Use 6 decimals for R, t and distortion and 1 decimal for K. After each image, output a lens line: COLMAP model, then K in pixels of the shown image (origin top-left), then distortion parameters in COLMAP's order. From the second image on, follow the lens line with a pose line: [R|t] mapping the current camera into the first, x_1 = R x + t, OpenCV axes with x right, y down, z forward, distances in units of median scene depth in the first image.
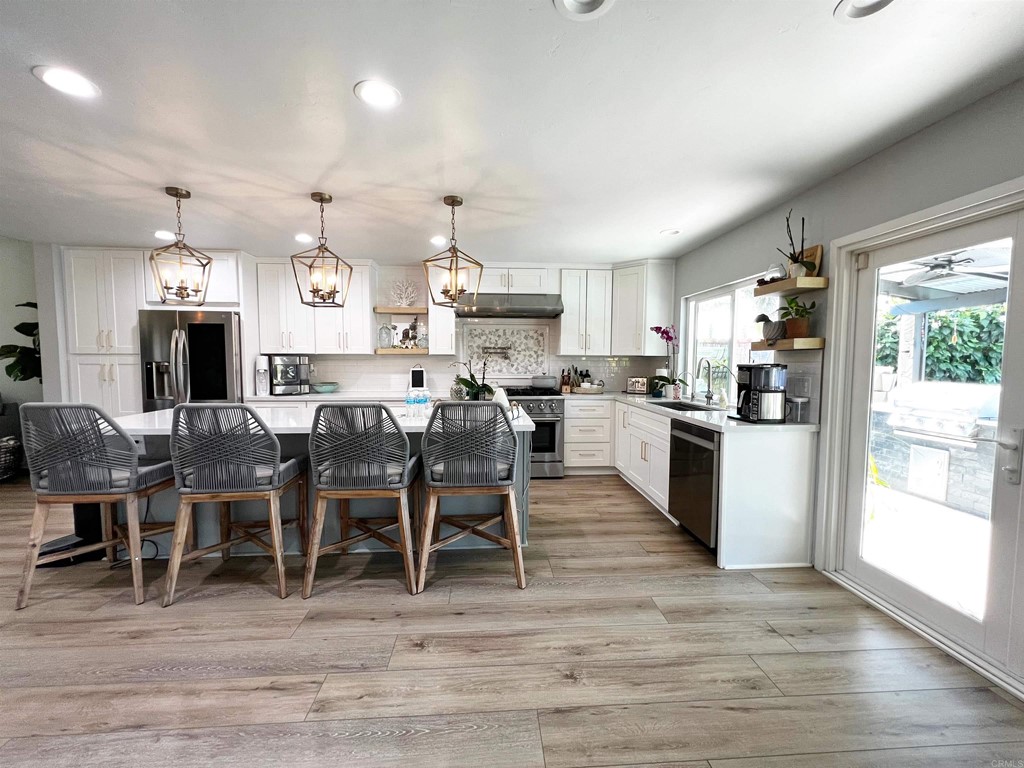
lens RADIAL K [[411.0, 0, 511.5], [0, 411.0, 384.9], [0, 0, 1]] dist [-0.000912, 0.000554]
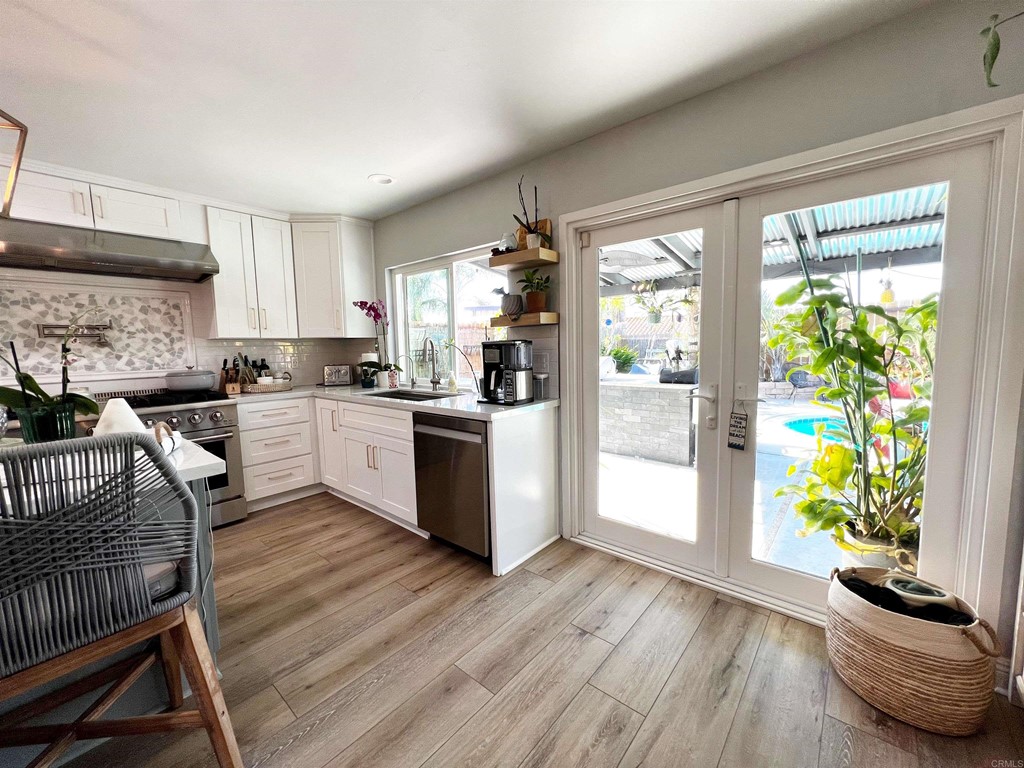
lens RADIAL K [[411.0, 0, 512.6], [0, 411.0, 384.8], [0, 0, 1]] dist [-0.000912, 0.000554]
pose [[0.698387, -0.090134, 0.710022, -0.035220], [0.069810, 0.995887, 0.057757, -0.003513], [-0.712307, 0.009230, 0.701807, 0.262068]]
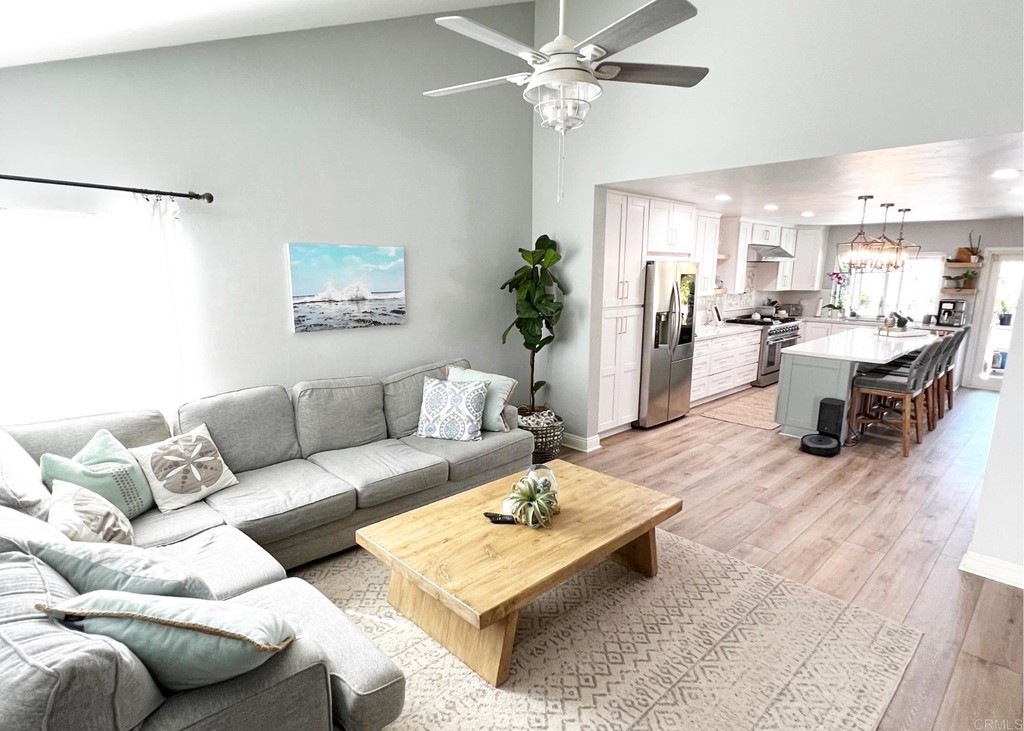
lens RADIAL K [[542.3, 0, 514.5], [0, 542.3, 379.0], [0, 0, 1]] dist [-0.004270, 0.000888]
pose [[0.763325, -0.131844, 0.632418, -2.327137], [0.036557, 0.986200, 0.161474, -0.141046], [-0.644980, -0.100138, 0.757610, 0.212737]]
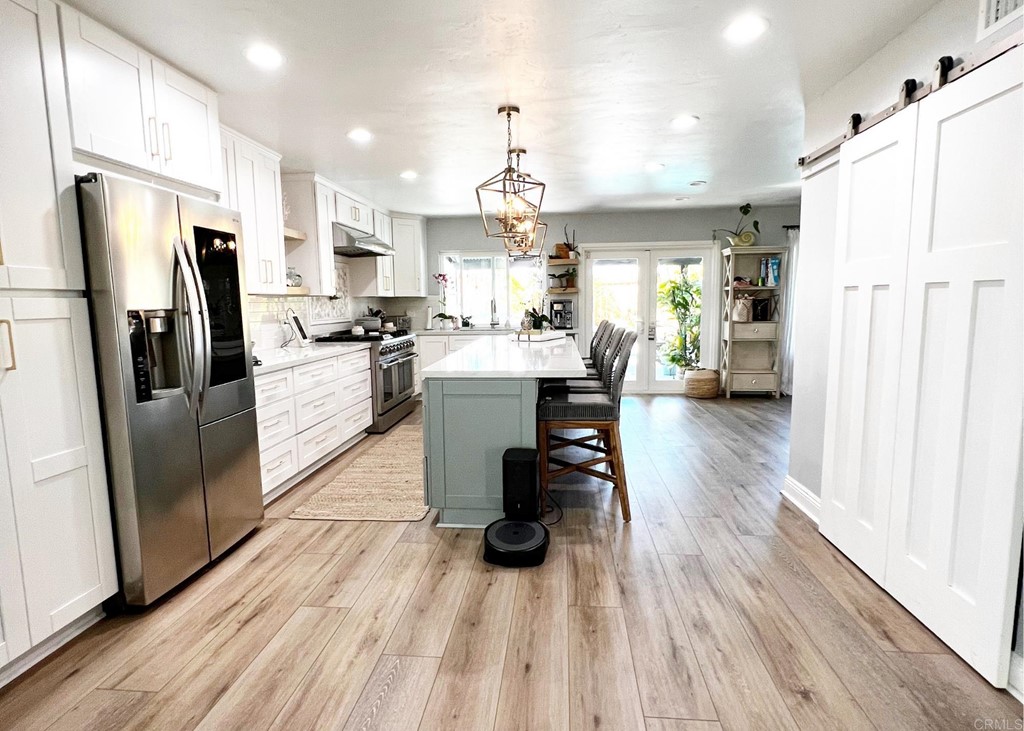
lens RADIAL K [[542.3, 0, 505.3], [0, 542.3, 369.8], [0, 0, 1]] dist [-0.004270, 0.000888]
pose [[0.165590, -0.131400, 0.977402, -1.537934], [0.074946, 0.989894, 0.120383, -0.038542], [-0.983343, 0.053318, 0.173764, 0.632239]]
